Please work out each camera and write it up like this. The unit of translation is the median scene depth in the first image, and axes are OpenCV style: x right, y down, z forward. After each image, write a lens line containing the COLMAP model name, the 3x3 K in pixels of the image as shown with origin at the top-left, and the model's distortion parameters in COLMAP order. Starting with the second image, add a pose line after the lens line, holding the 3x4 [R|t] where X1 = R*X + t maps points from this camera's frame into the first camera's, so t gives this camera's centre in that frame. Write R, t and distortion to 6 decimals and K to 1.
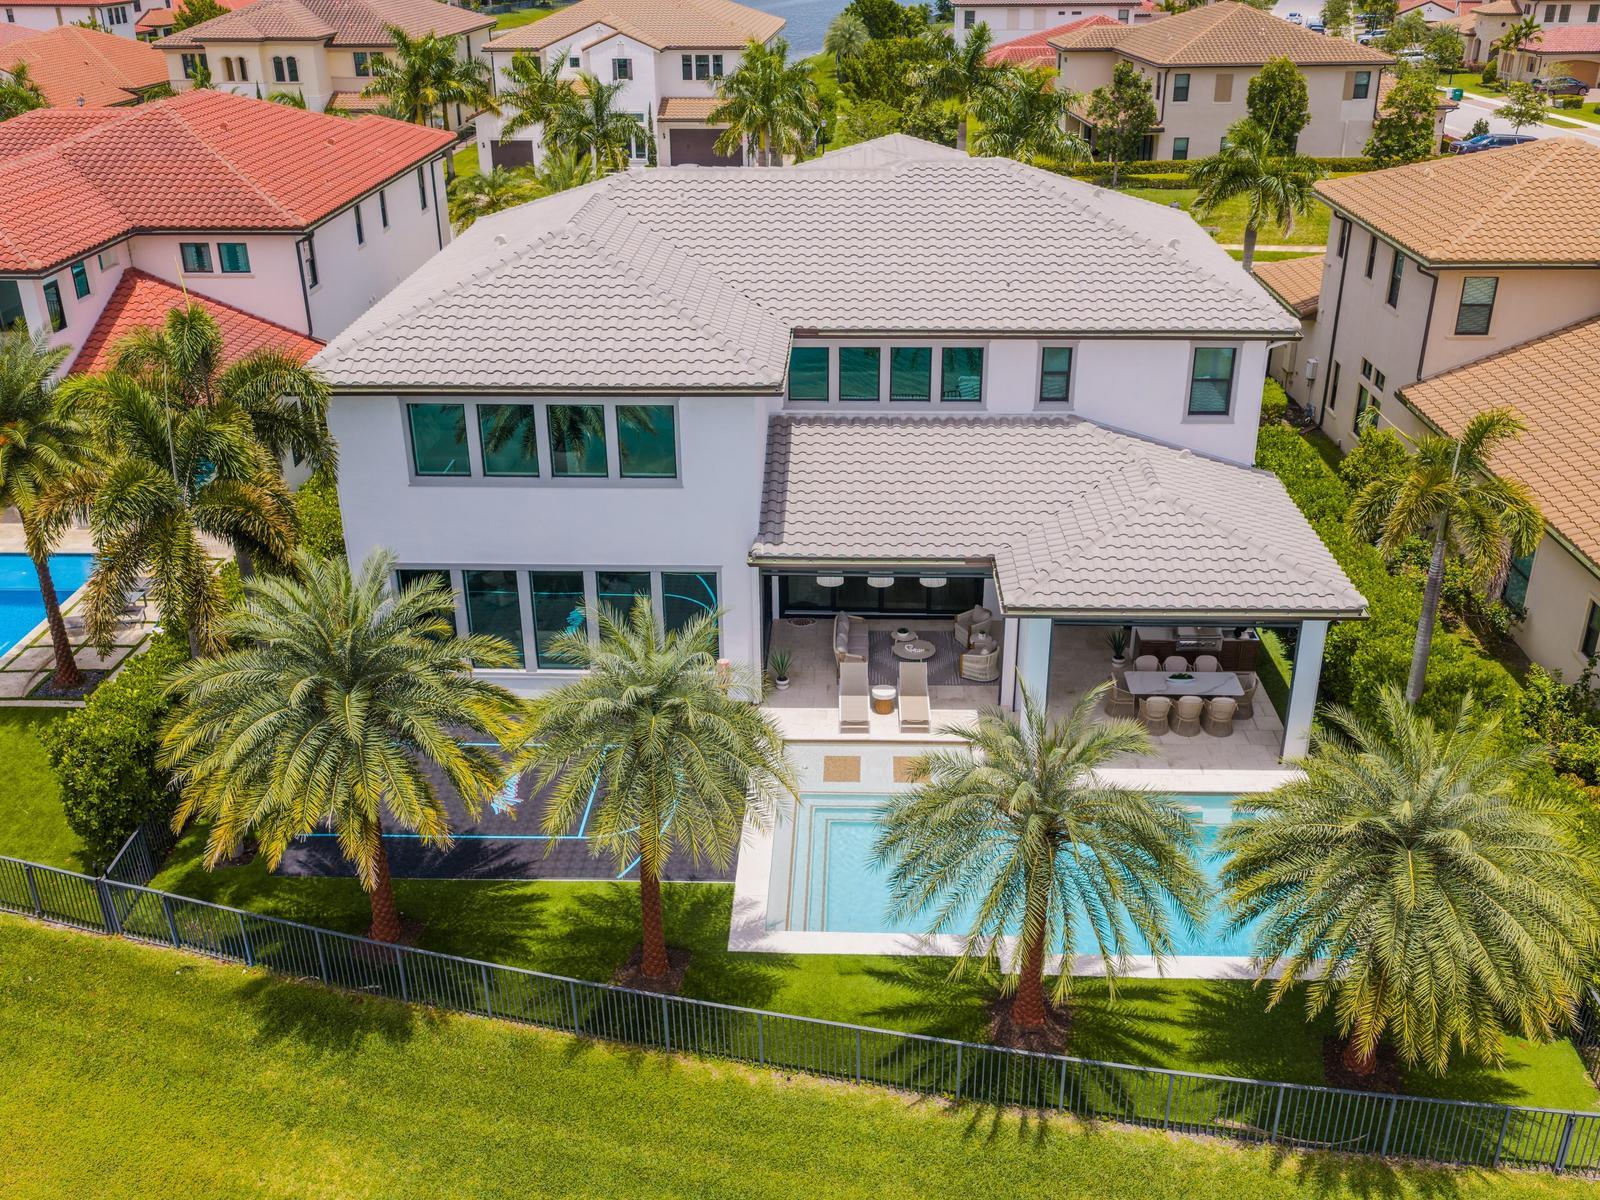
lens RADIAL K [[1495.8, 0, 800.0], [0, 1495.8, 600.0], [0, 0, 1]] dist [0.001758, -0.002657]
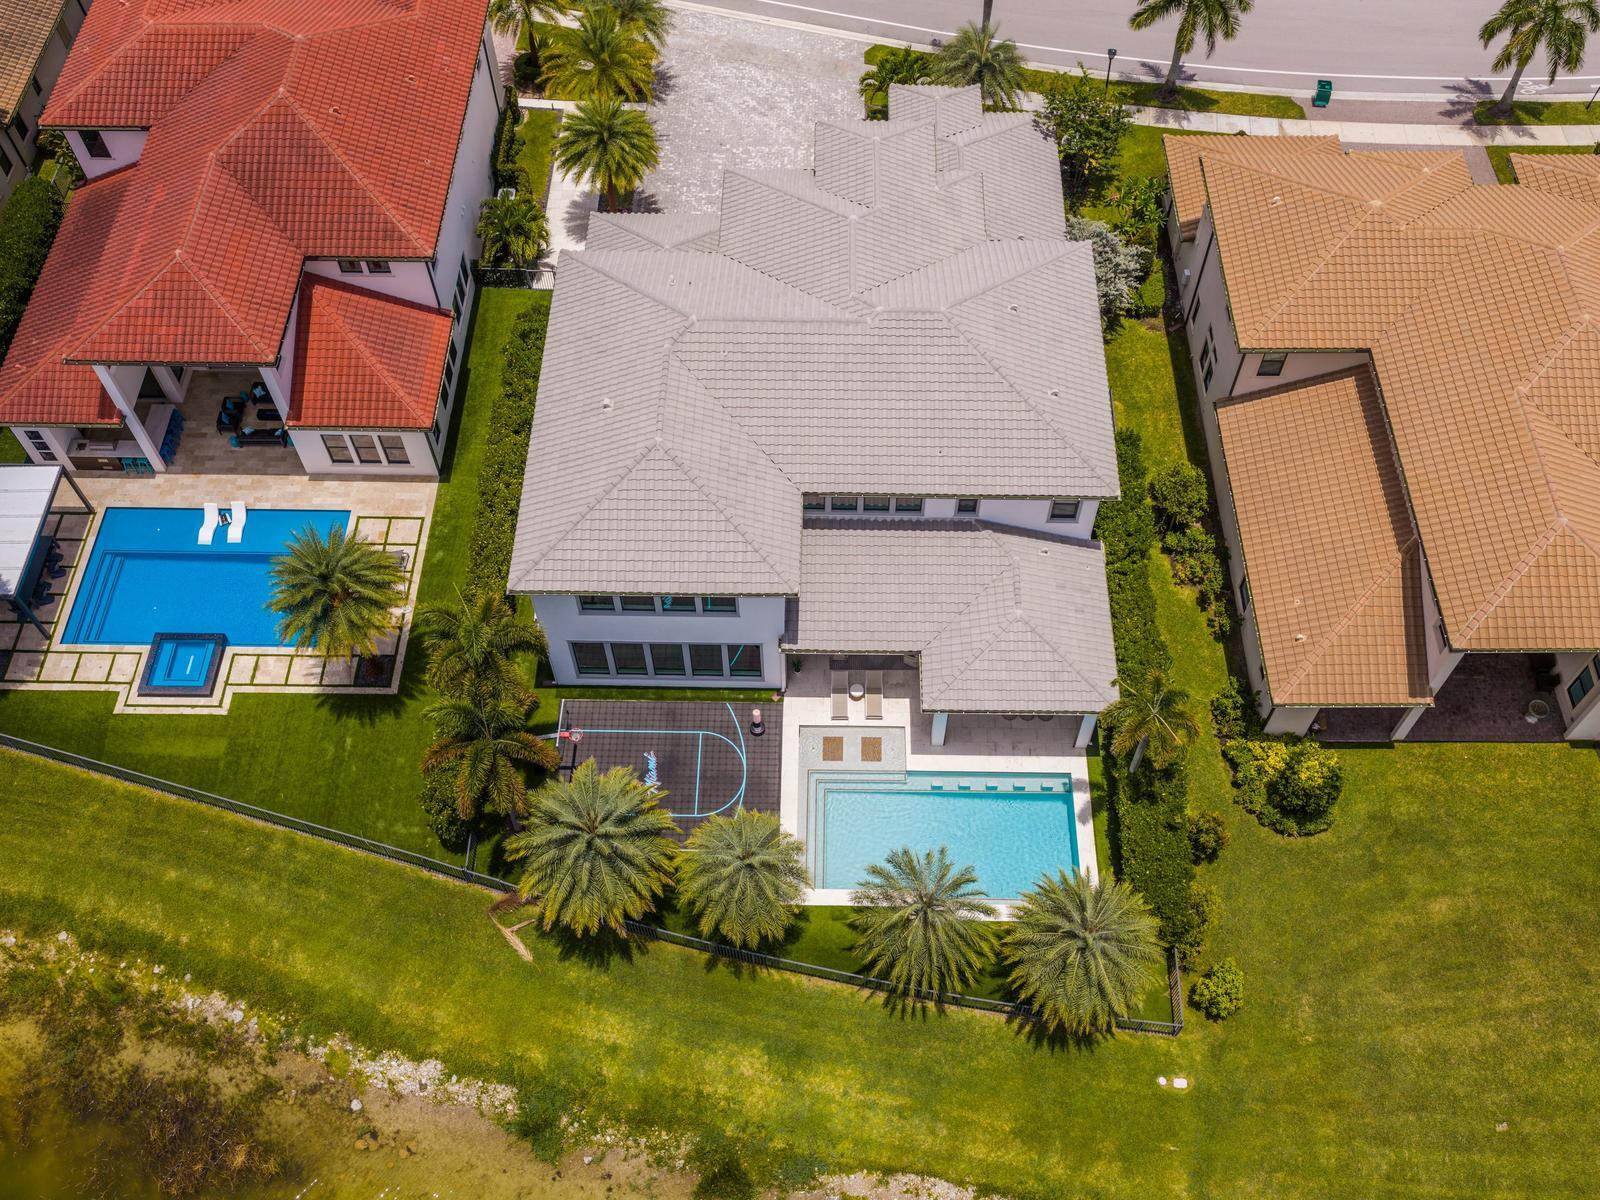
lens RADIAL K [[1495.8, 0, 800.0], [0, 1495.8, 600.0], [0, 0, 1]] dist [0.001758, -0.002657]
pose [[0.999863, -0.013944, 0.008889, -0.025889], [0.007146, 0.849099, 0.528185, -1.023242], [-0.014912, -0.528049, 0.849083, -0.451130]]
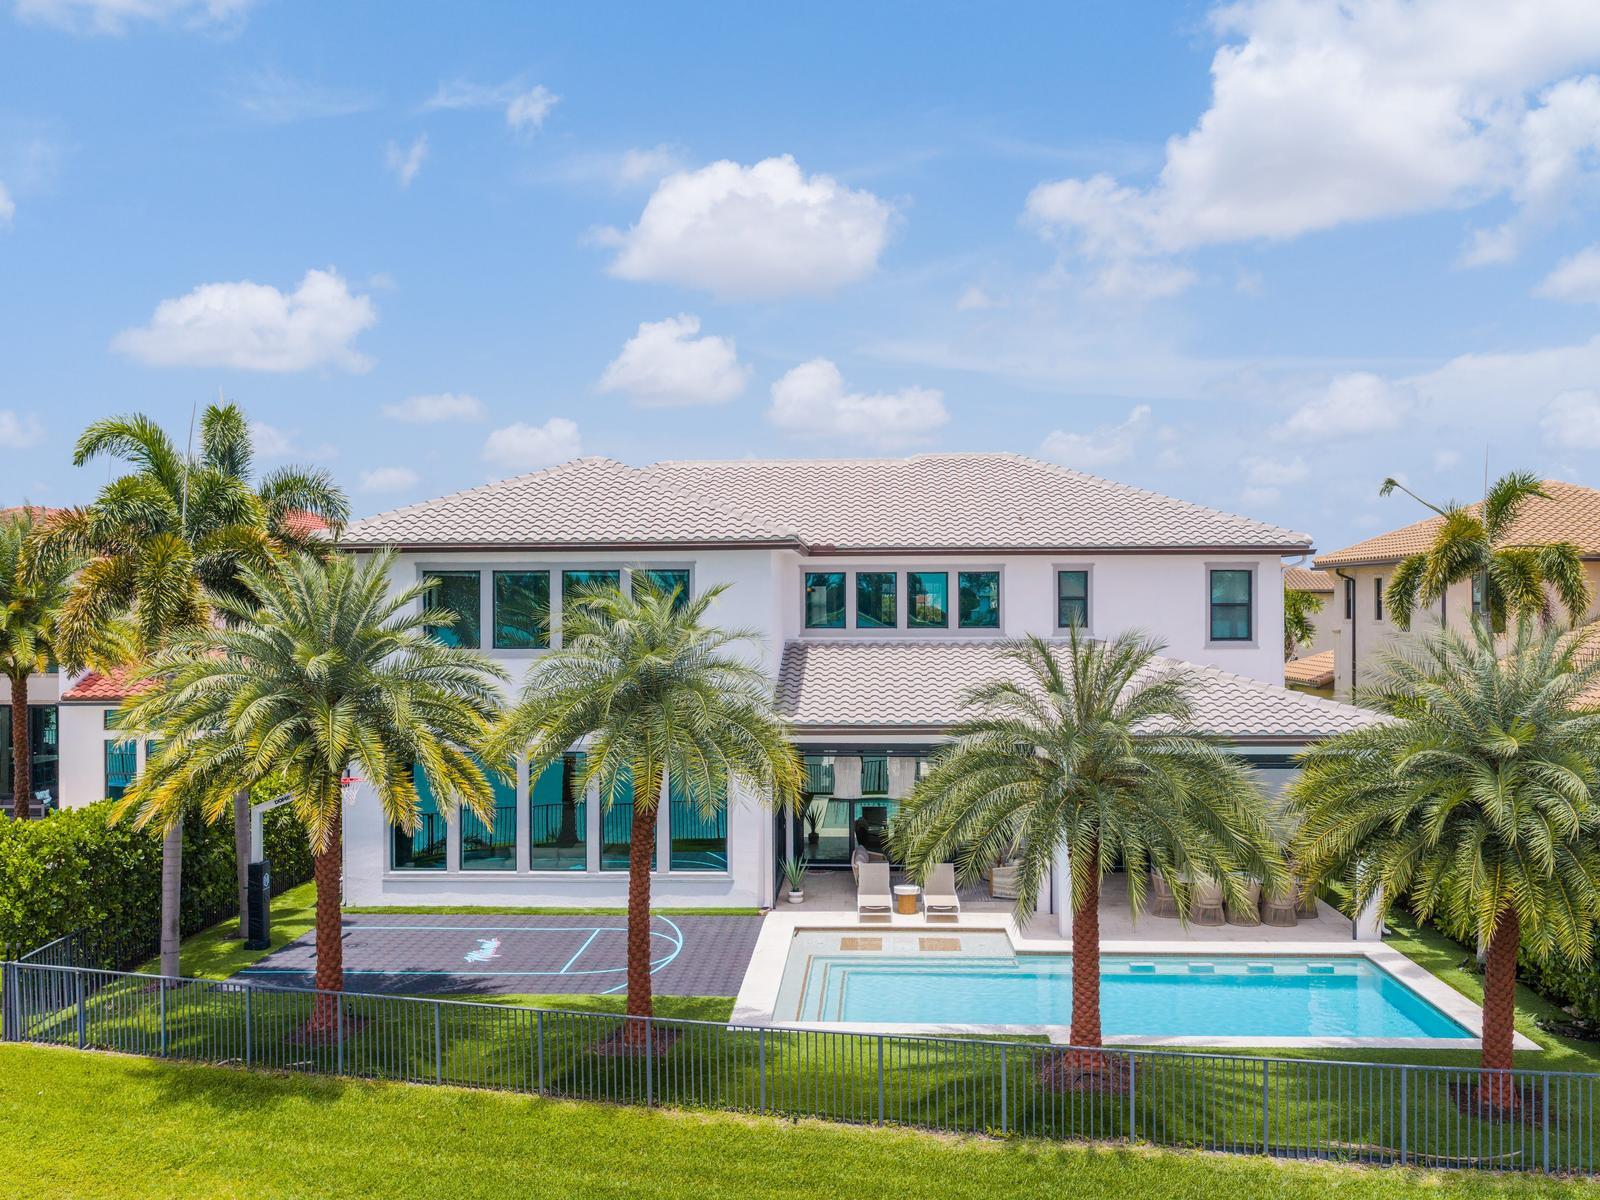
lens RADIAL K [[1484.1, 0, 803.8], [0, 1484.1, 606.7], [0, 0, 1]] dist [0.033578, -0.068559]
pose [[0.999891, 0.002967, -0.014446, 0.006085], [-0.008806, 0.905874, -0.423456, 0.314705], [0.011830, 0.423537, 0.905802, 0.113002]]
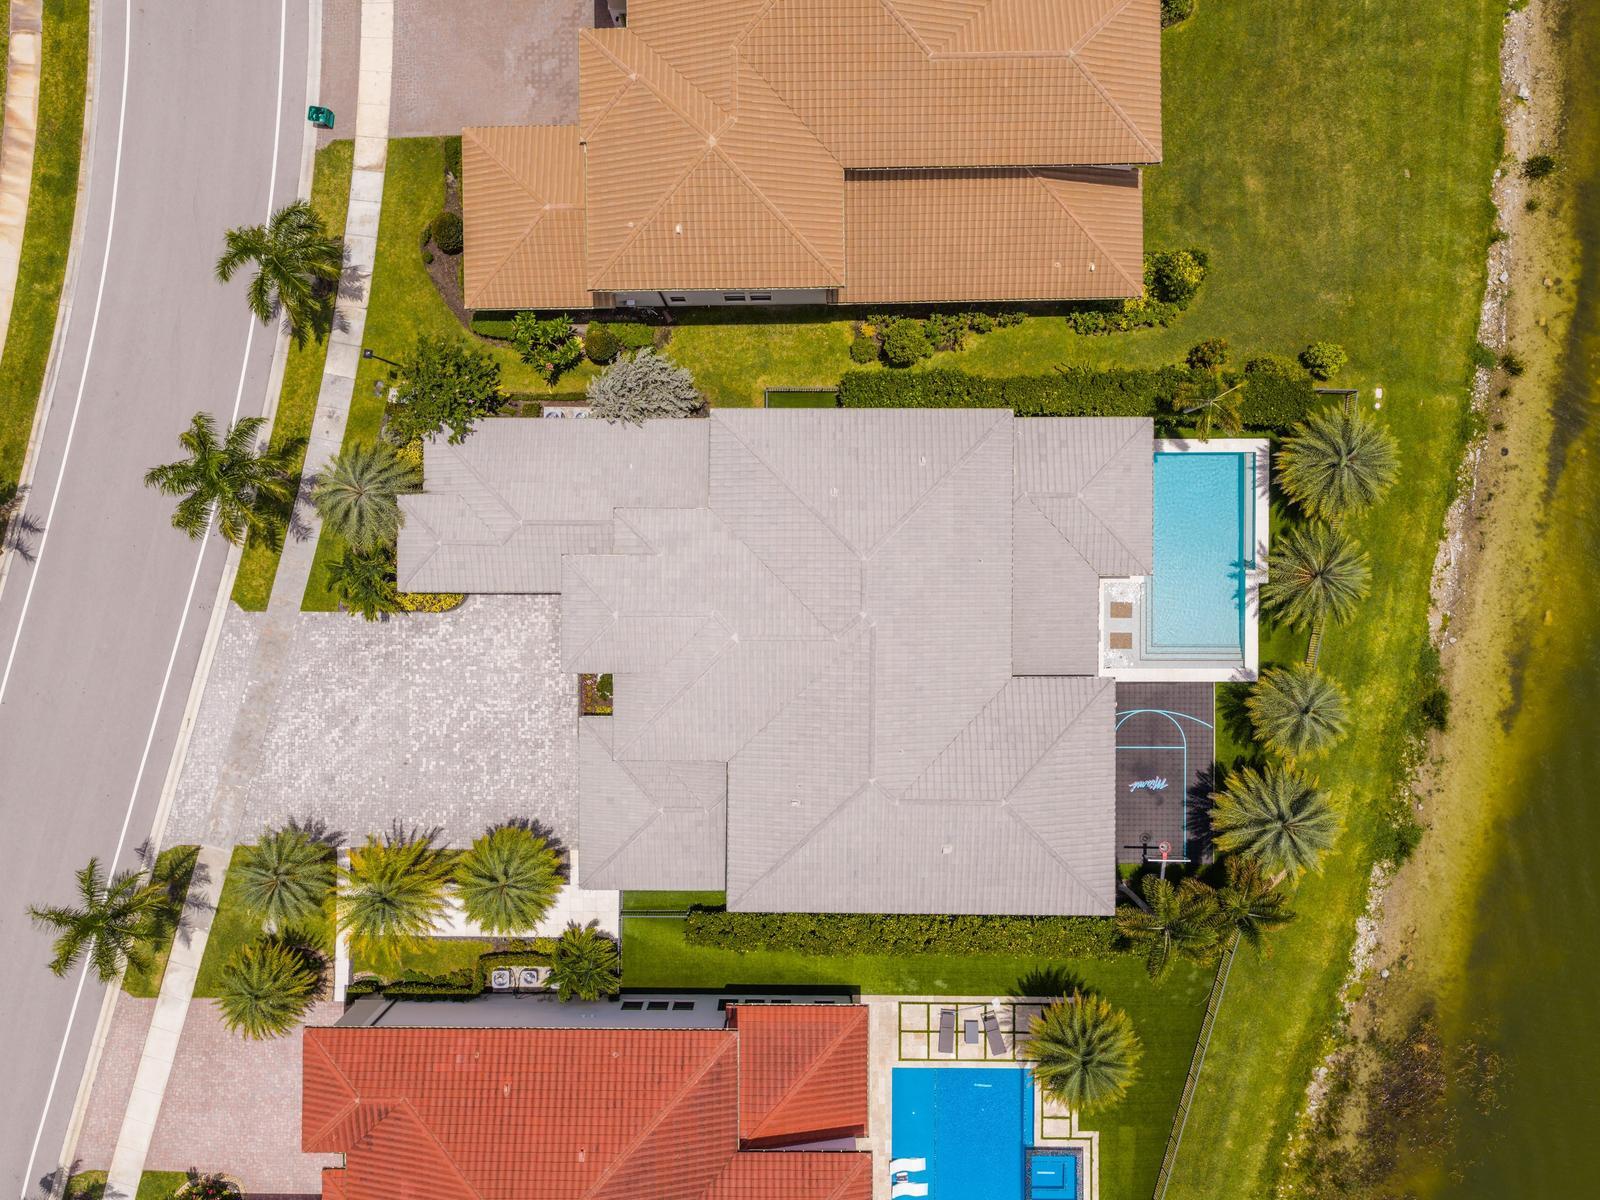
lens RADIAL K [[1495.8, 0, 800.0], [0, 1495.8, 600.0], [0, 0, 1]] dist [0.001758, -0.002657]
pose [[-0.035378, -0.999363, -0.004613, 0.120991], [0.435383, -0.019568, 0.900033, -2.193887], [-0.899550, 0.029833, 0.435798, 0.464903]]
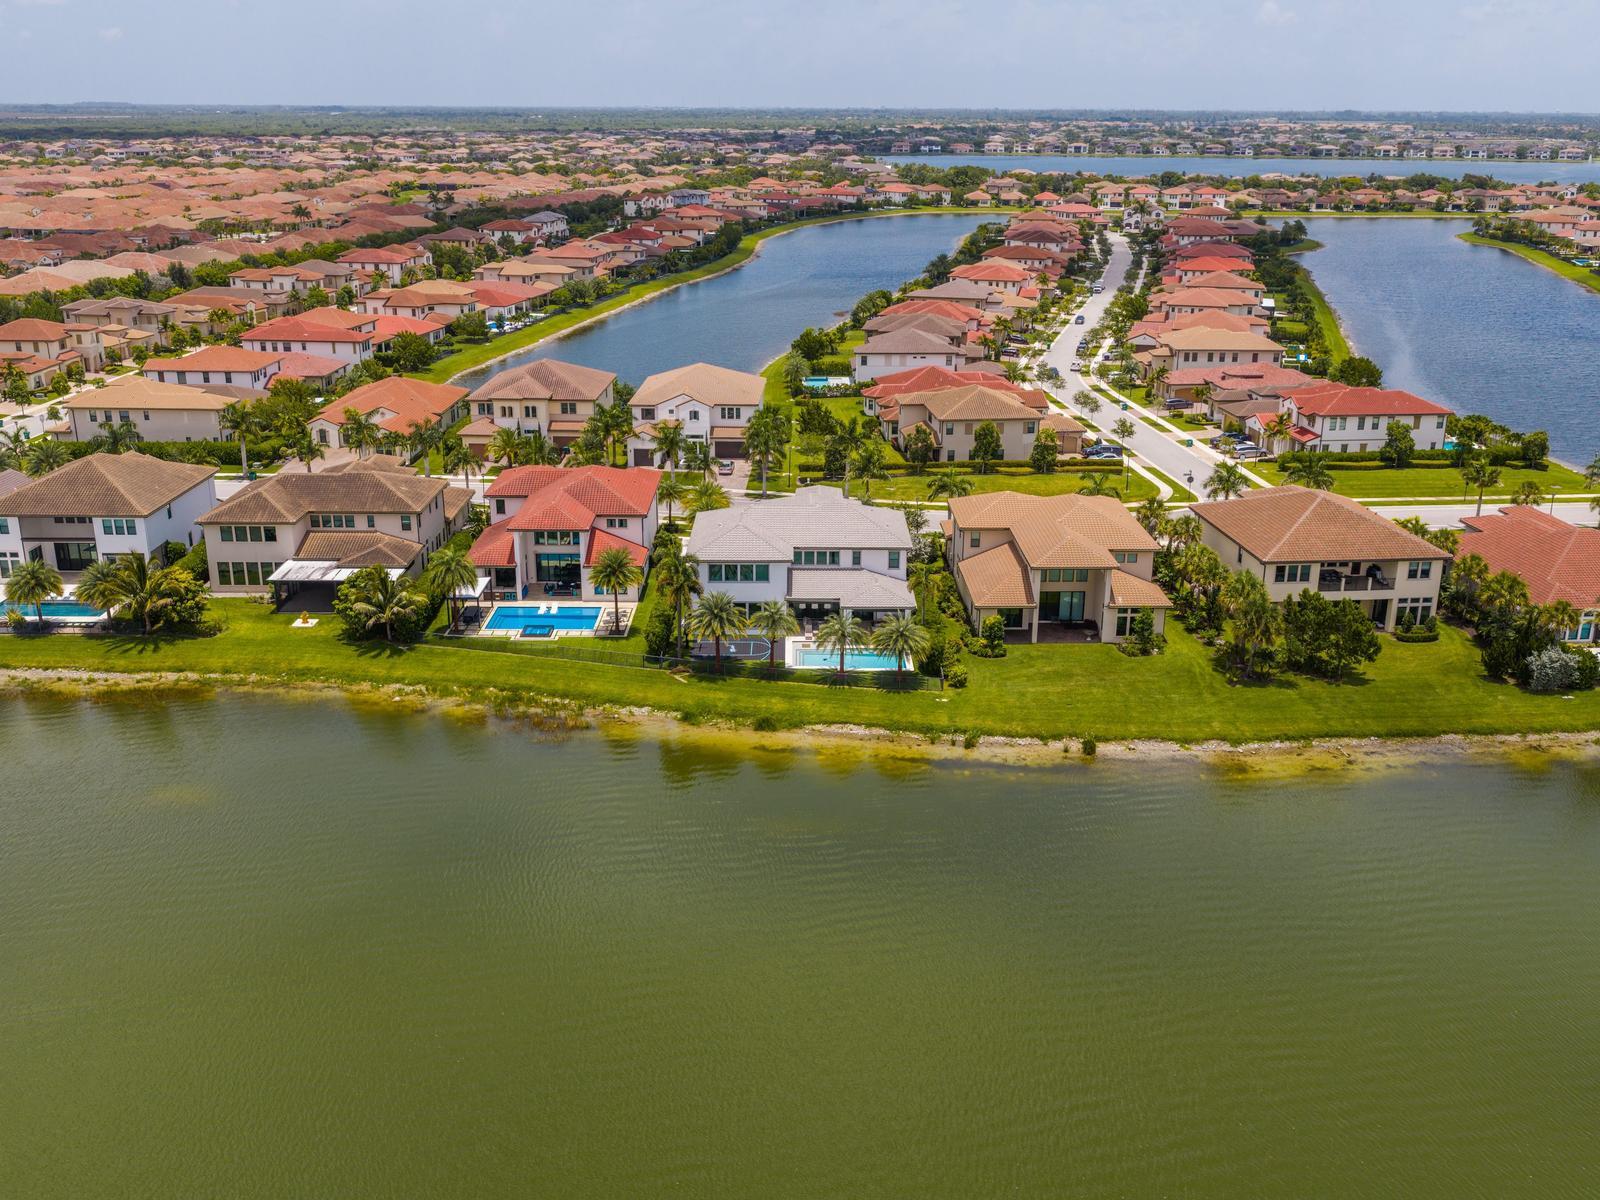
lens RADIAL K [[1484.1, 0, 803.8], [0, 1484.1, 606.7], [0, 0, 1]] dist [0.033578, -0.068559]
pose [[0.999070, -0.000865, 0.043100, -0.173667], [0.005751, 0.993538, -0.113354, 0.510424], [-0.042724, 0.113497, 0.992619, -3.483027]]
